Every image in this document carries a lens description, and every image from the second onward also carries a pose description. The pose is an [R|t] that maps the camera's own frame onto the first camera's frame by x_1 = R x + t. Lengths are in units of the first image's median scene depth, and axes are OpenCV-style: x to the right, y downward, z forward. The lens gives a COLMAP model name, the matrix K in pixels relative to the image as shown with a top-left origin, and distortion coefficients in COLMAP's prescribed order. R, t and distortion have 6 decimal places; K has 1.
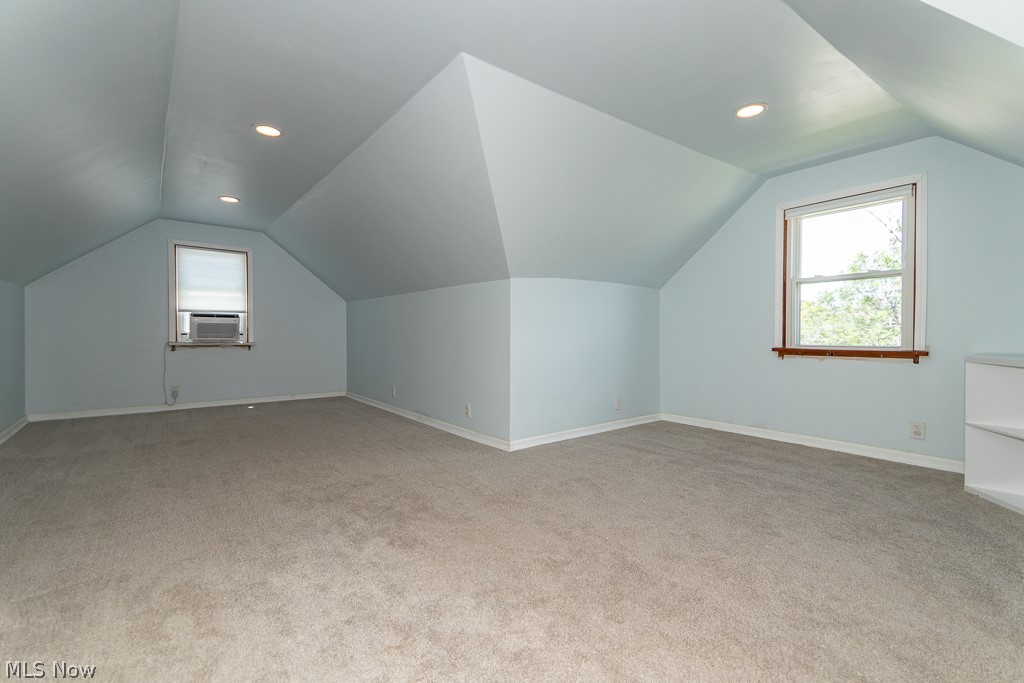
lens RADIAL K [[474.2, 0, 515.9], [0, 474.2, 337.3], [0, 0, 1]] dist [0.043632, -0.000187]
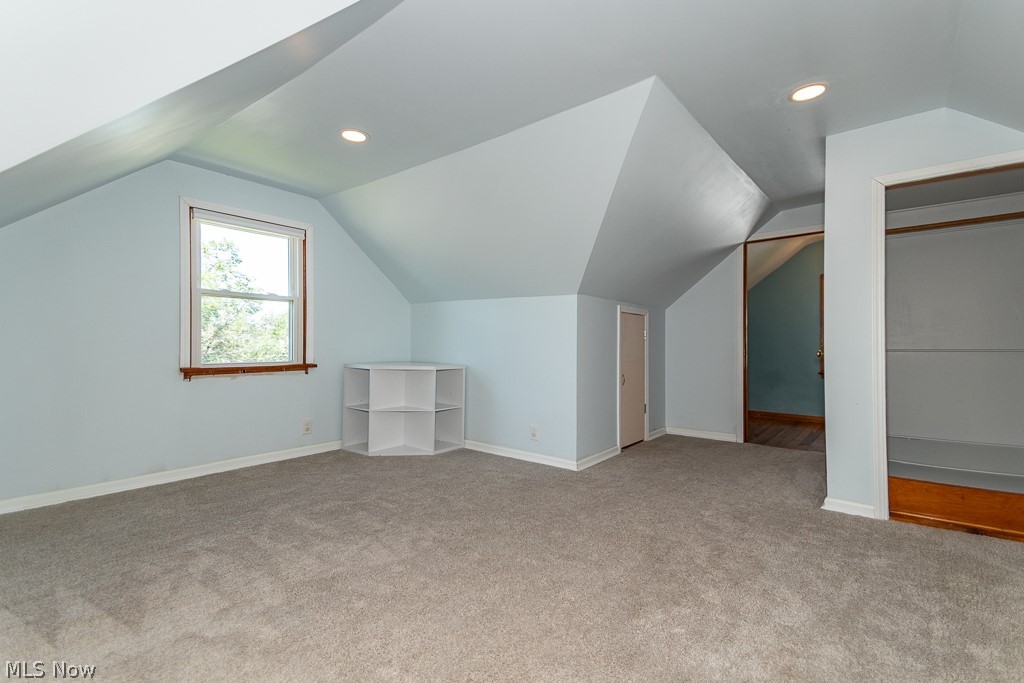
lens RADIAL K [[474.2, 0, 515.9], [0, 474.2, 337.3], [0, 0, 1]] dist [0.043632, -0.000187]
pose [[-0.240566, 0.012924, 0.970547, -0.463736], [0.004368, 0.999916, -0.012233, -0.021228], [-0.970623, 0.001297, -0.240602, 0.717163]]
